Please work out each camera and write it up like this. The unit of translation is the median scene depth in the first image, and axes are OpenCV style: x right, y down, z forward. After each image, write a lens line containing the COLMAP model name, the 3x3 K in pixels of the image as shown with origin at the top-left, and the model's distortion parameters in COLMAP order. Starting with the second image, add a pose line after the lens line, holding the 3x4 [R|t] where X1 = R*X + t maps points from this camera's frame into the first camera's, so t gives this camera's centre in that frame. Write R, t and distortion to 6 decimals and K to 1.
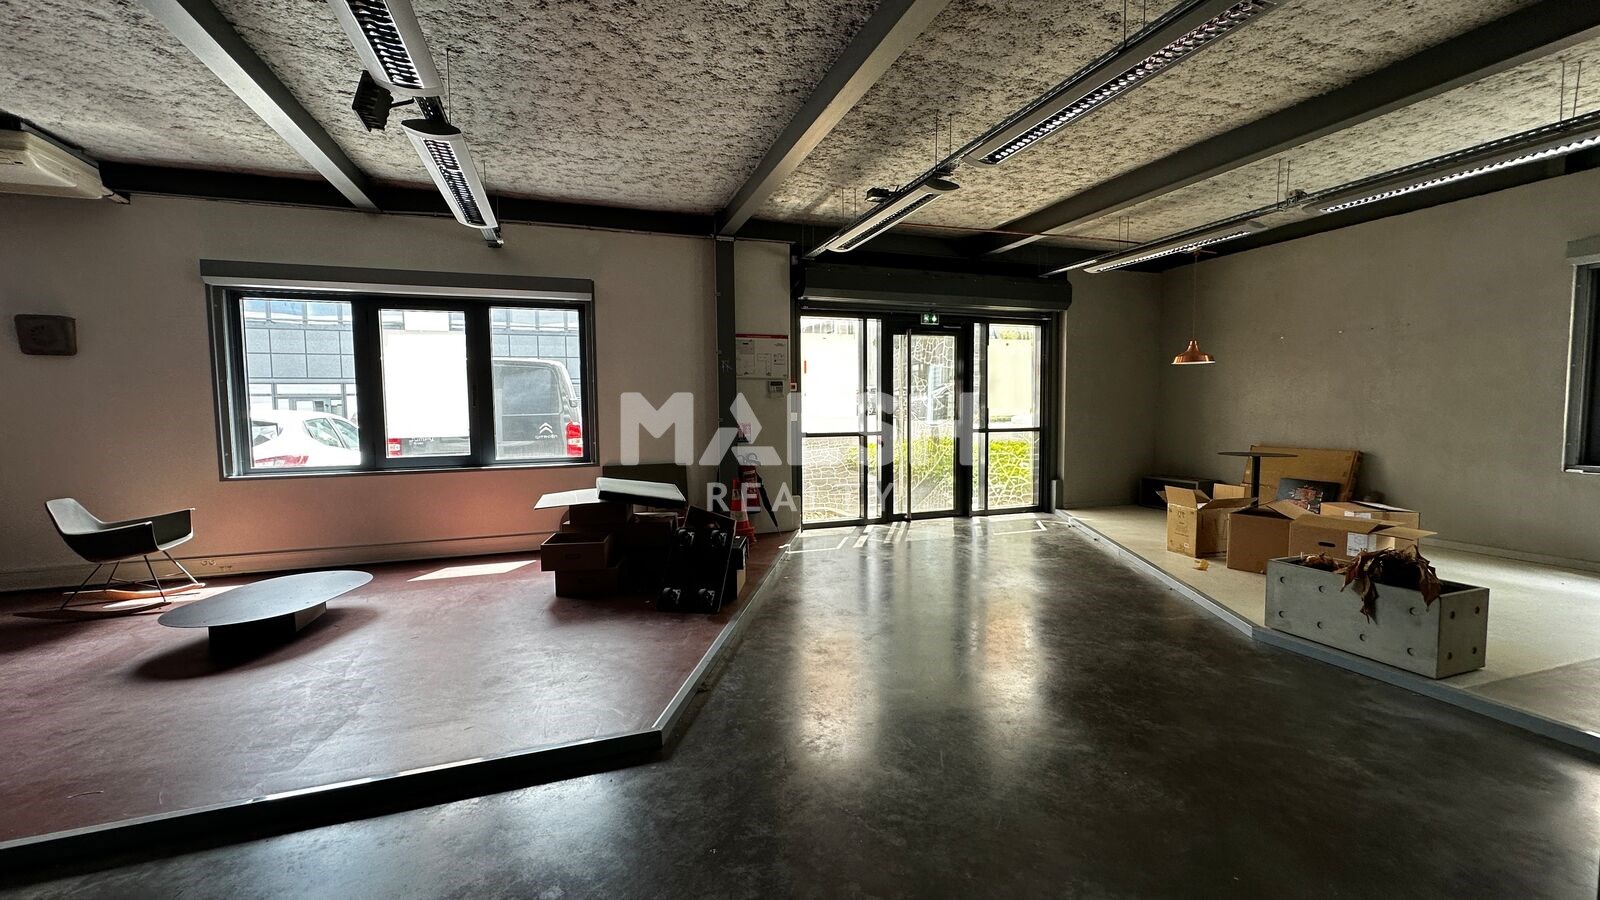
lens RADIAL K [[642.7, 0, 805.8], [0, 642.7, 445.9], [0, 0, 1]] dist [0.002031, -0.000004]
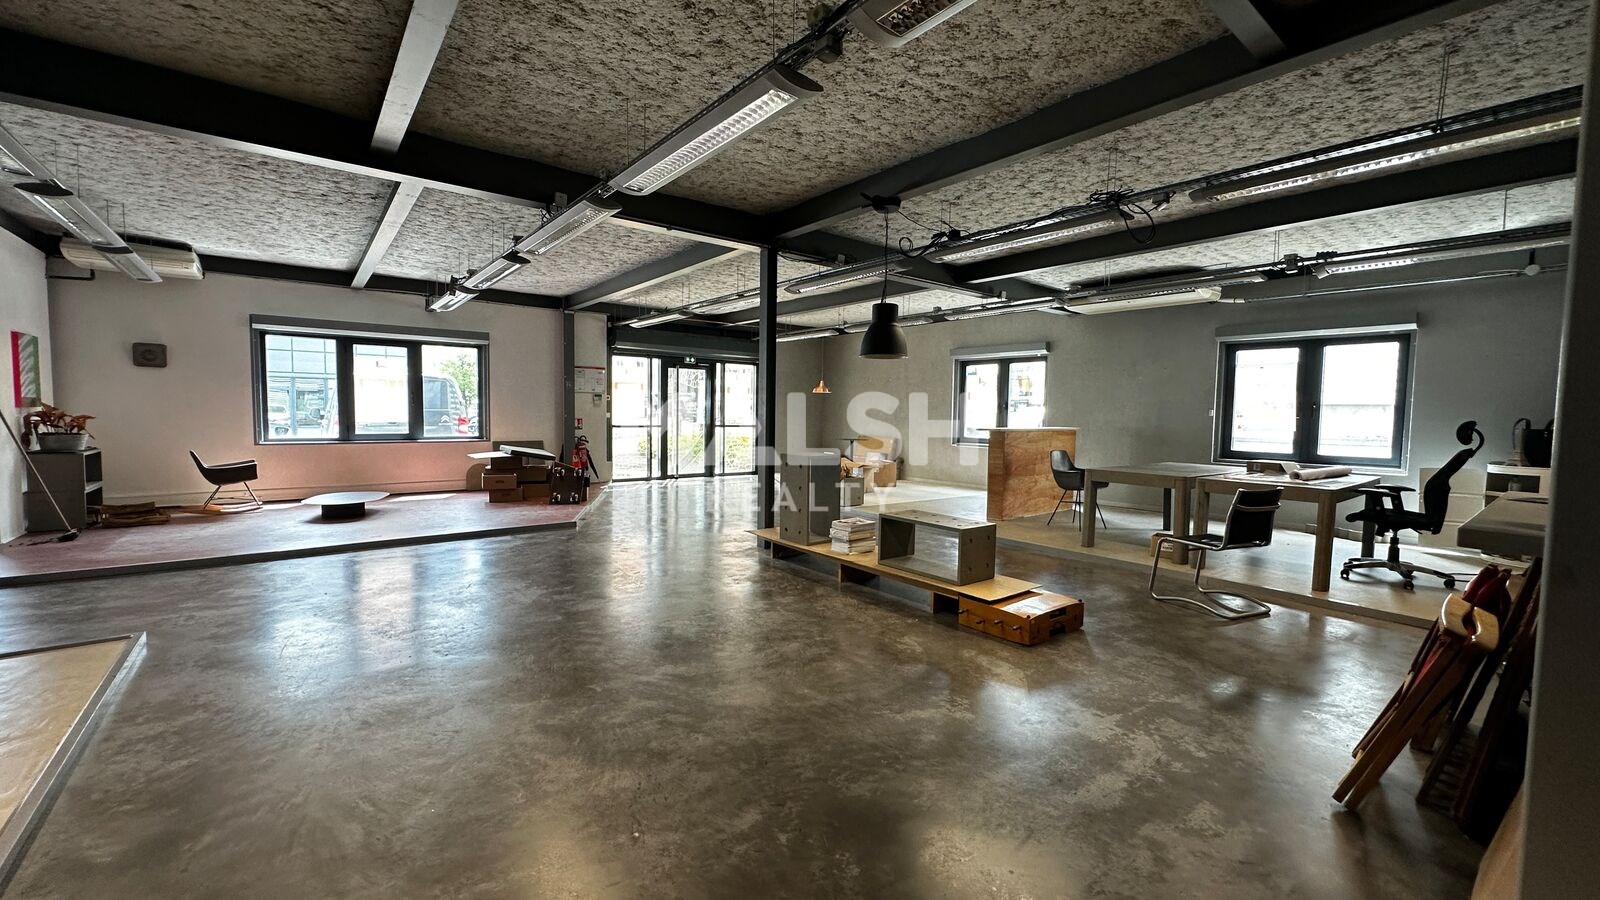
lens RADIAL K [[642.7, 0, 803.7], [0, 642.7, 442.7], [0, 0, 1]] dist [0.002031, -0.000004]
pose [[0.947000, 0.008529, 0.321120, -0.076605], [-0.004797, 0.999911, -0.012410, 0.048328], [-0.321197, 0.010212, 0.946957, -0.808109]]
